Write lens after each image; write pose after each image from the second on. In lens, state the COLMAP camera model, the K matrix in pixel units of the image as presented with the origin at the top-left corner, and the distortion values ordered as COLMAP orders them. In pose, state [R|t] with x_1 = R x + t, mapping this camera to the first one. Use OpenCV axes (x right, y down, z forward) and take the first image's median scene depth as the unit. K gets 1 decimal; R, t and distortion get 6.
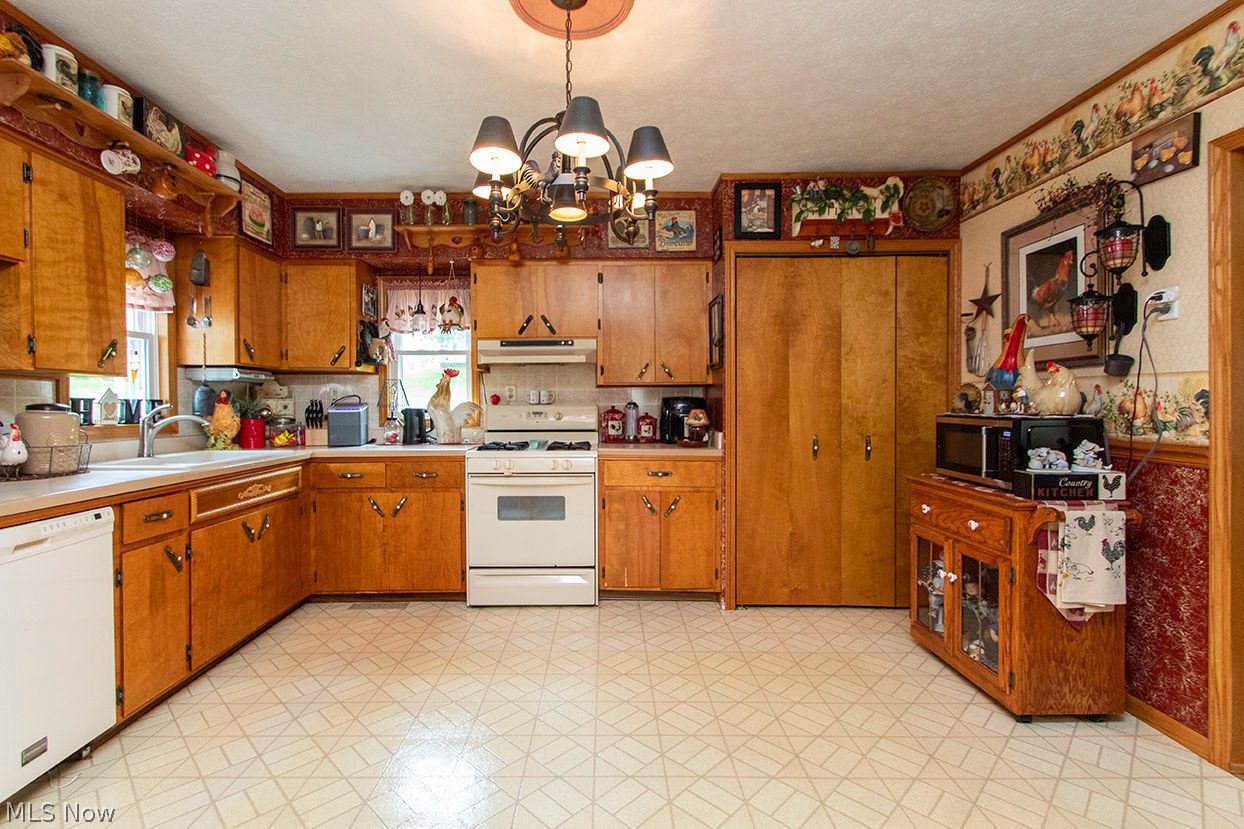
lens RADIAL K [[578.5, 0, 610.8], [0, 578.5, 411.5], [0, 0, 1]] dist [-0.003381, 0.000787]
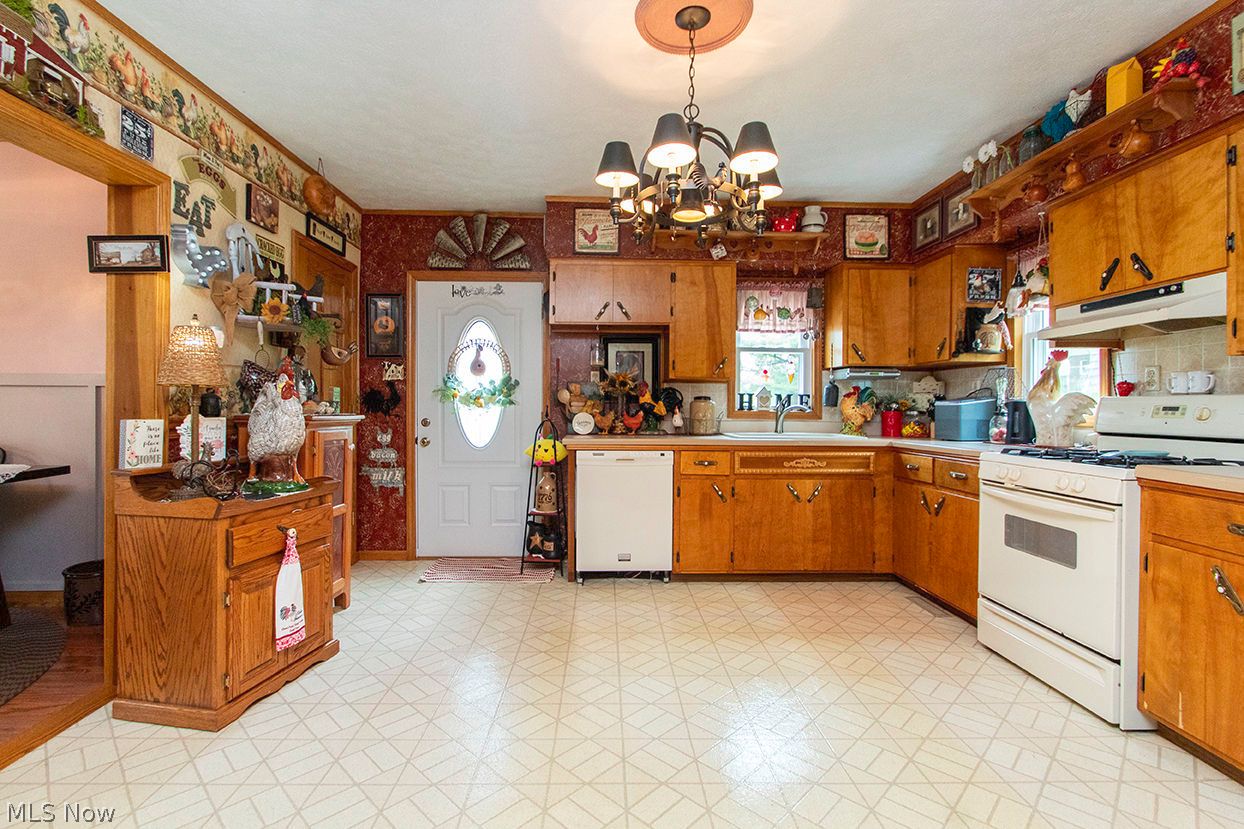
lens RADIAL K [[578.5, 0, 602.1], [0, 578.5, 413.3], [0, 0, 1]] dist [-0.003381, 0.000787]
pose [[-0.005999, 0.016540, -0.999845, 0.572436], [-0.019272, 0.999676, 0.016653, 0.010632], [0.999796, 0.019369, -0.005678, 0.465122]]
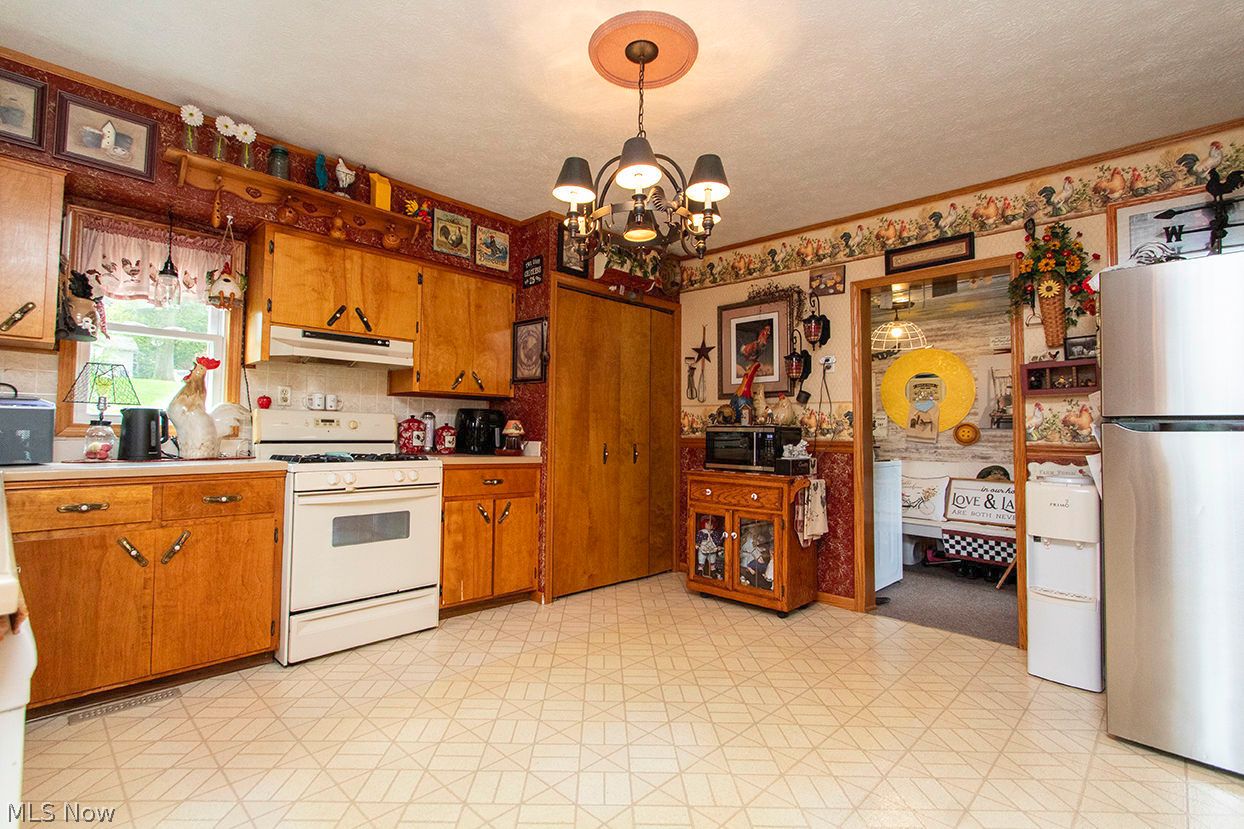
lens RADIAL K [[578.5, 0, 612.0], [0, 578.5, 413.7], [0, 0, 1]] dist [-0.003381, 0.000787]
pose [[0.698826, 0.037132, 0.714327, -0.507586], [-0.001687, 0.998734, -0.050266, 0.039161], [-0.715289, 0.033922, 0.698005, 0.139299]]
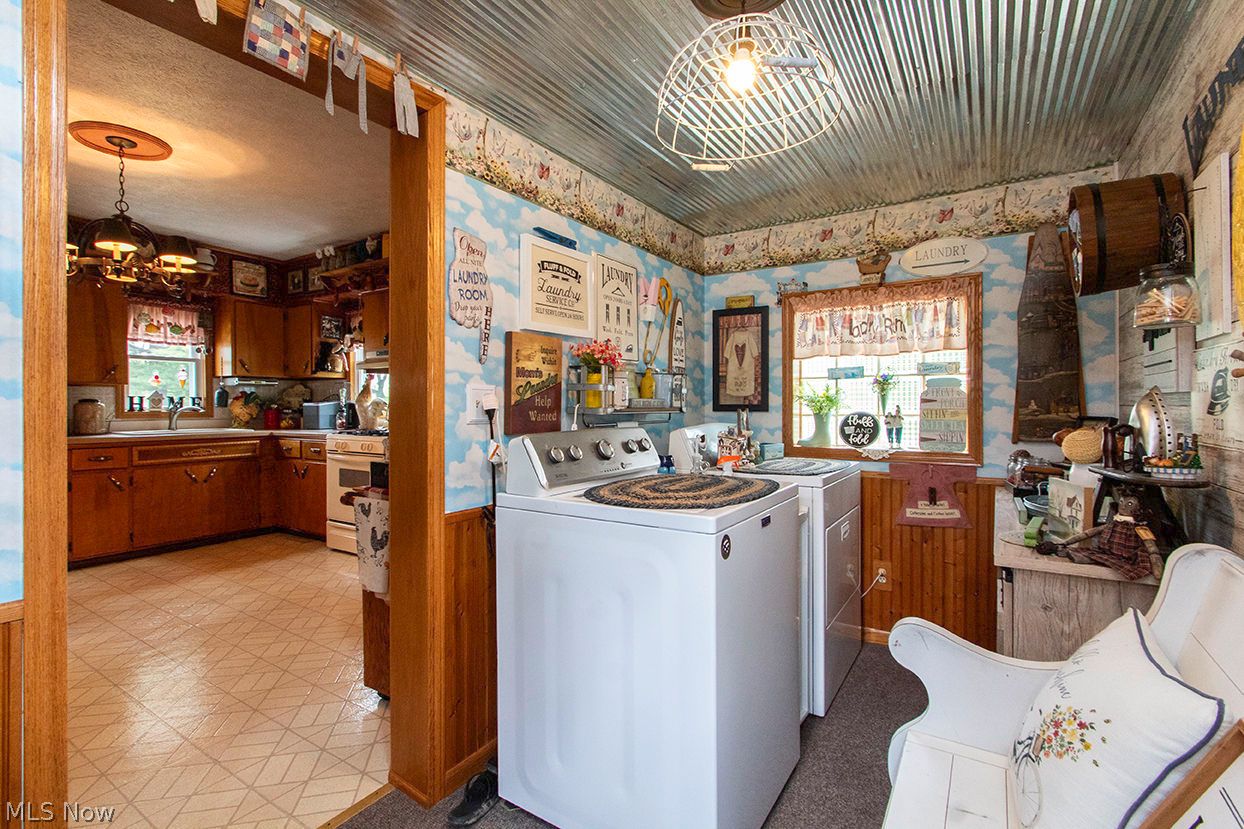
lens RADIAL K [[578.5, 0, 614.7], [0, 578.5, 409.6], [0, 0, 1]] dist [-0.003381, 0.000787]
pose [[0.835037, 0.005822, -0.550163, 1.069856], [-0.008239, 0.999964, -0.001925, 0.007835], [0.550132, 0.006140, 0.835055, 0.231787]]
